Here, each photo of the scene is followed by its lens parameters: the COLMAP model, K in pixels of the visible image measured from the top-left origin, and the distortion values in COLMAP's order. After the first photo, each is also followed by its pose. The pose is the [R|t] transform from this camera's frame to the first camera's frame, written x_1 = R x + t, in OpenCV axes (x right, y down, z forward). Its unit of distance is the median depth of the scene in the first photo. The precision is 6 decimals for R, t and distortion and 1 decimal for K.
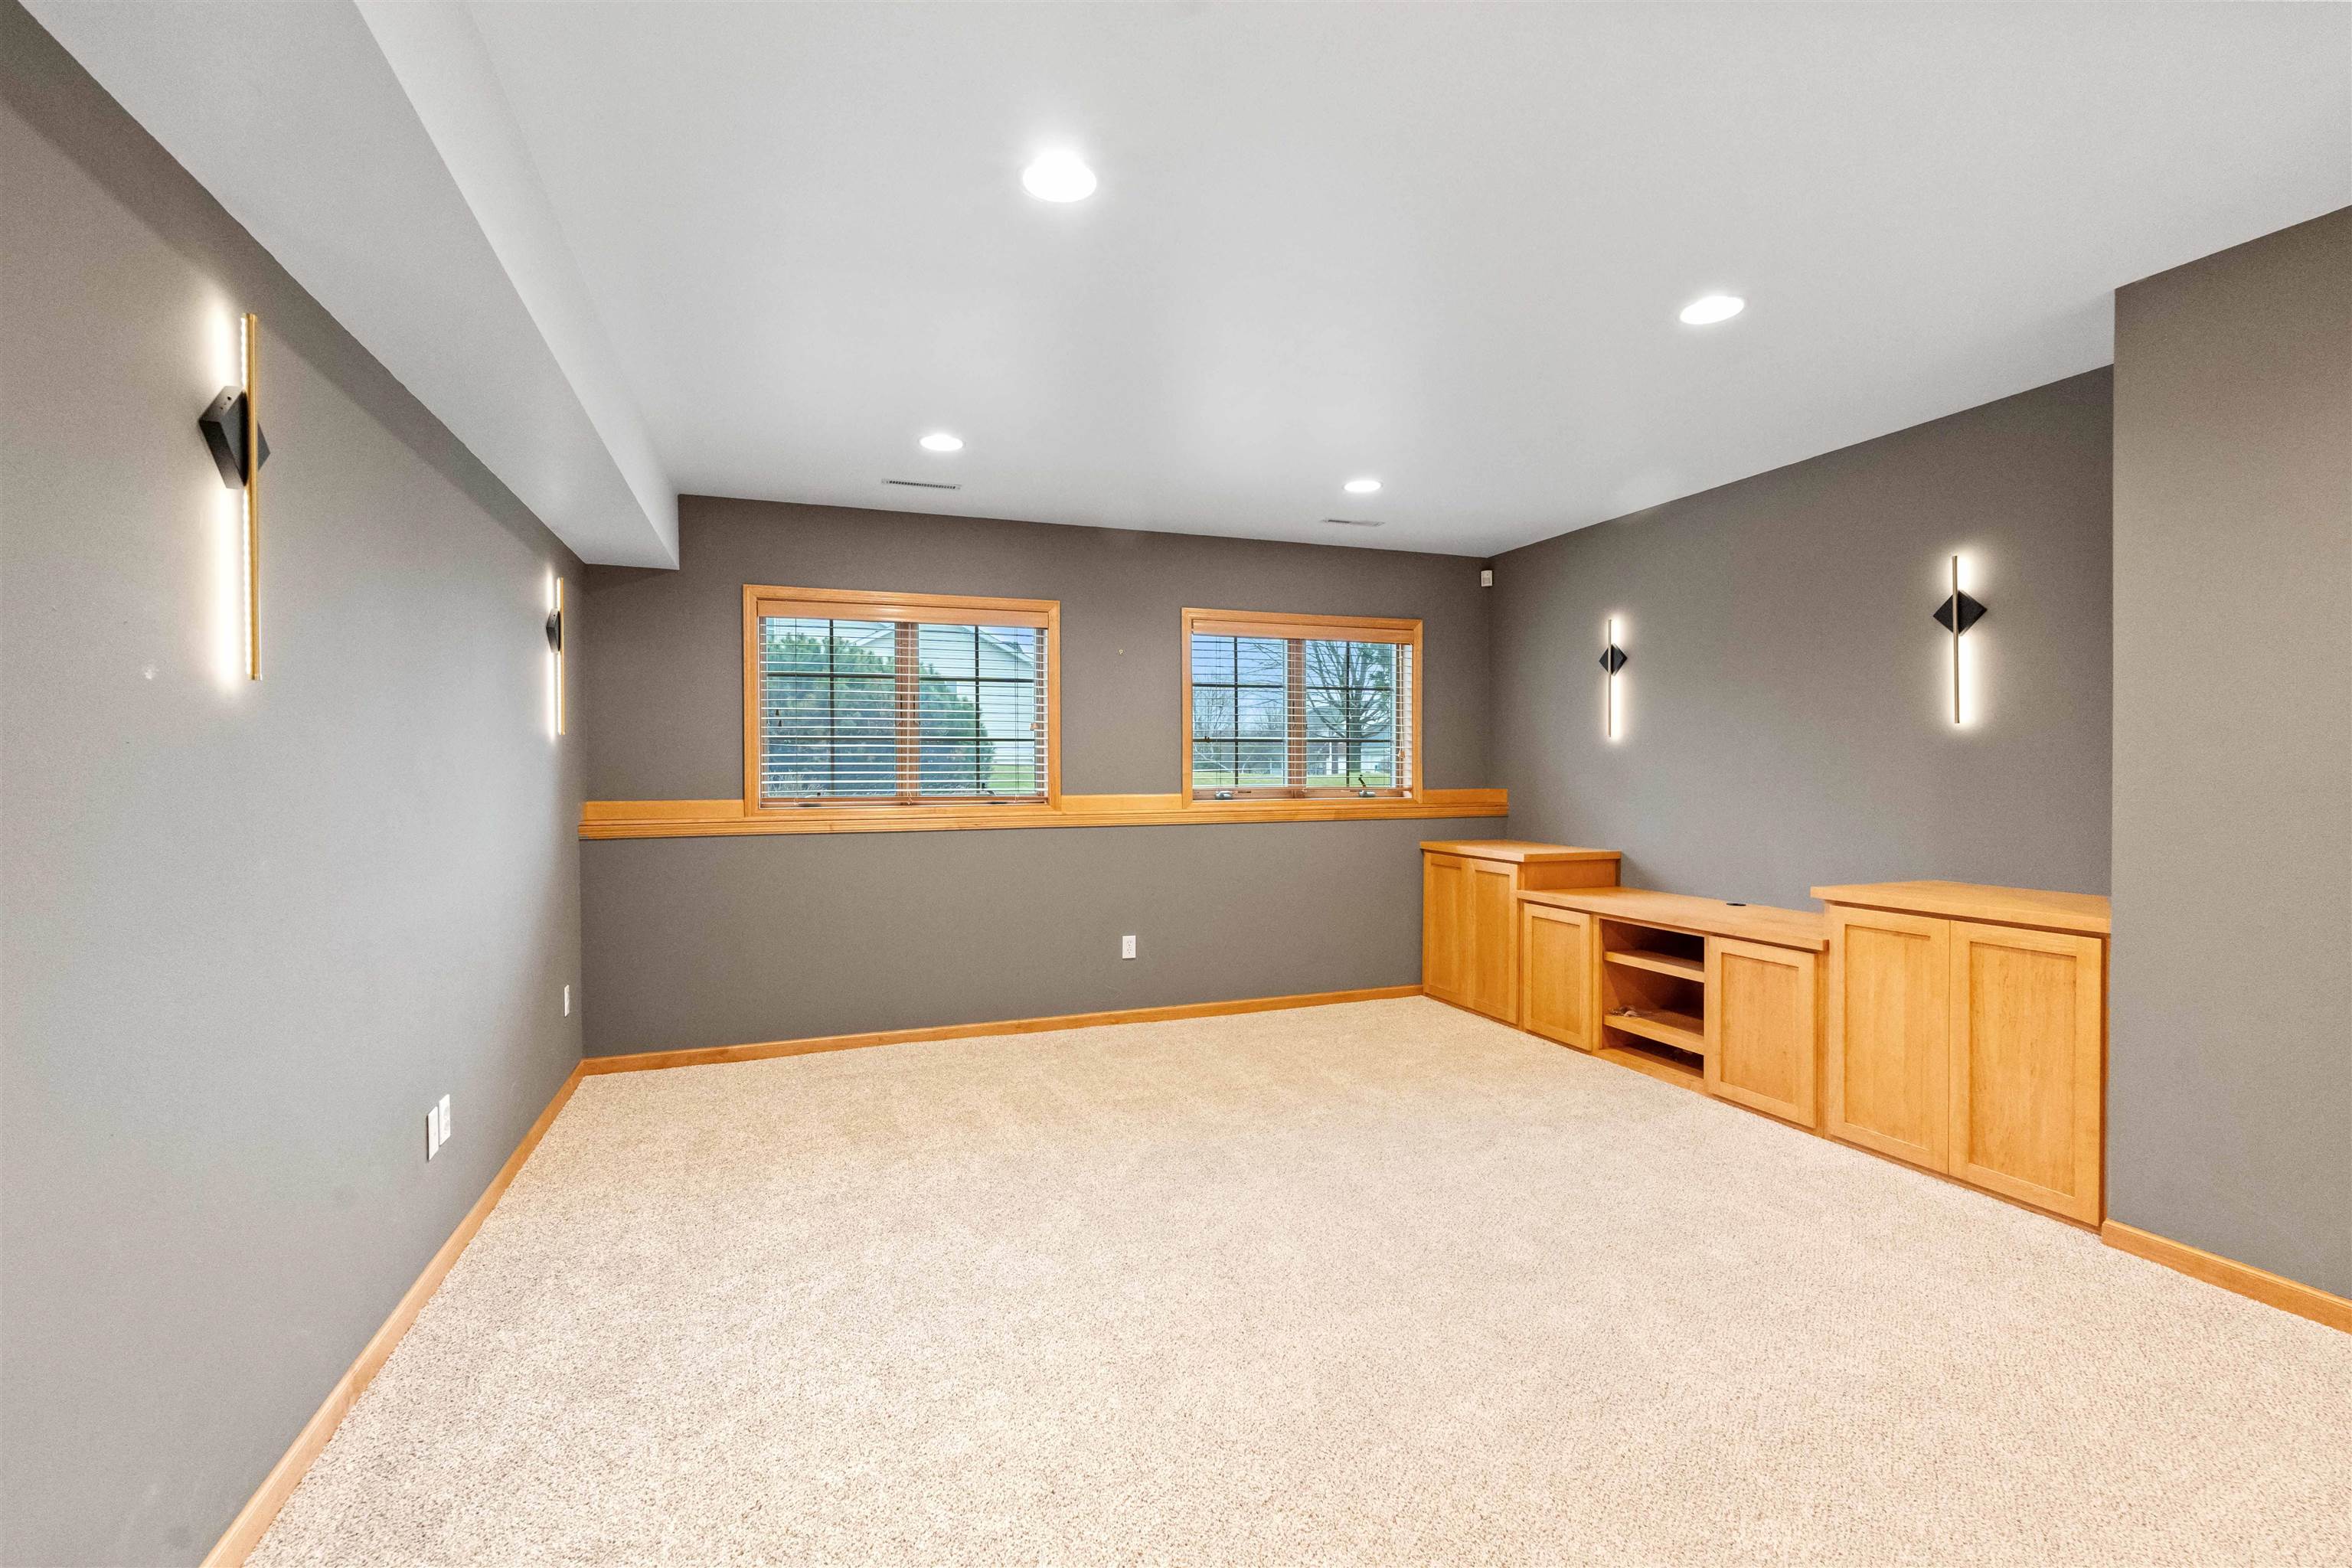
lens RADIAL K [[1036.2, 0, 1176.0], [0, 1036.2, 784.0], [0, 0, 1]] dist [-0.000307, 0.000050]
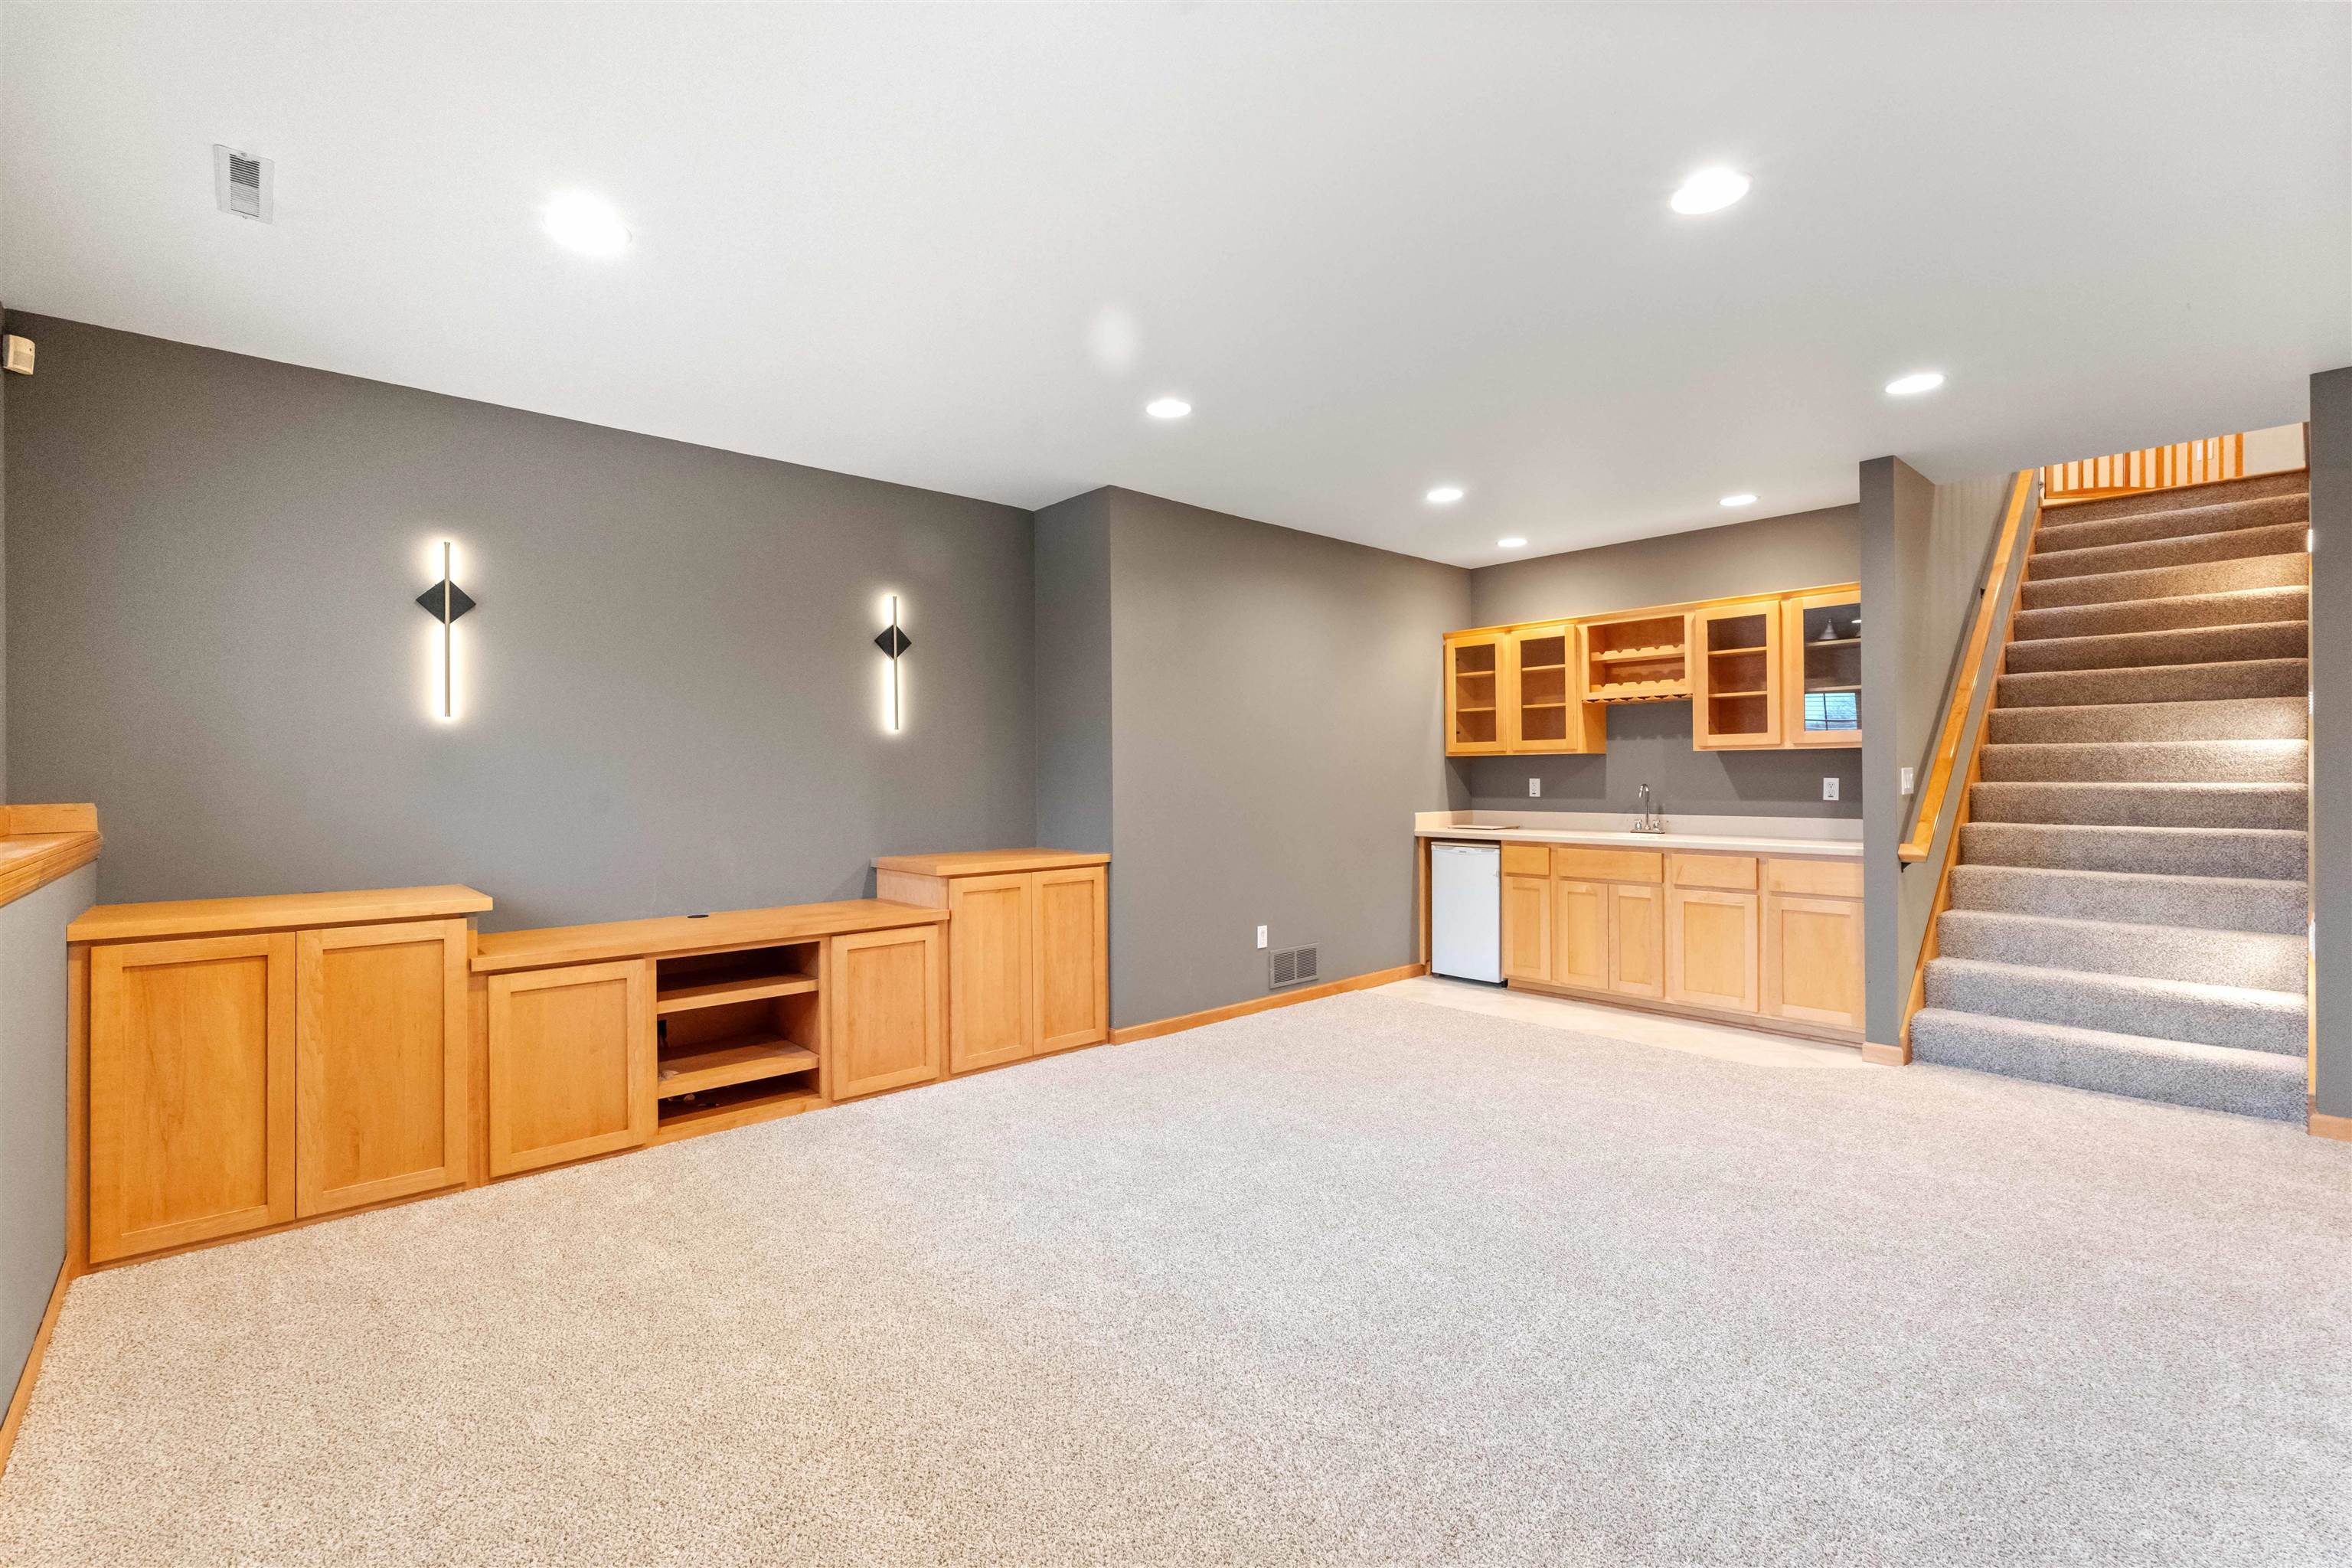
lens RADIAL K [[1036.2, 0, 1176.0], [0, 1036.2, 784.0], [0, 0, 1]] dist [-0.000307, 0.000050]
pose [[-0.368320, 0.000048, 0.929699, -0.530310], [0.023387, 0.999684, 0.009214, 0.003873], [-0.929405, 0.025137, -0.368205, 1.133786]]
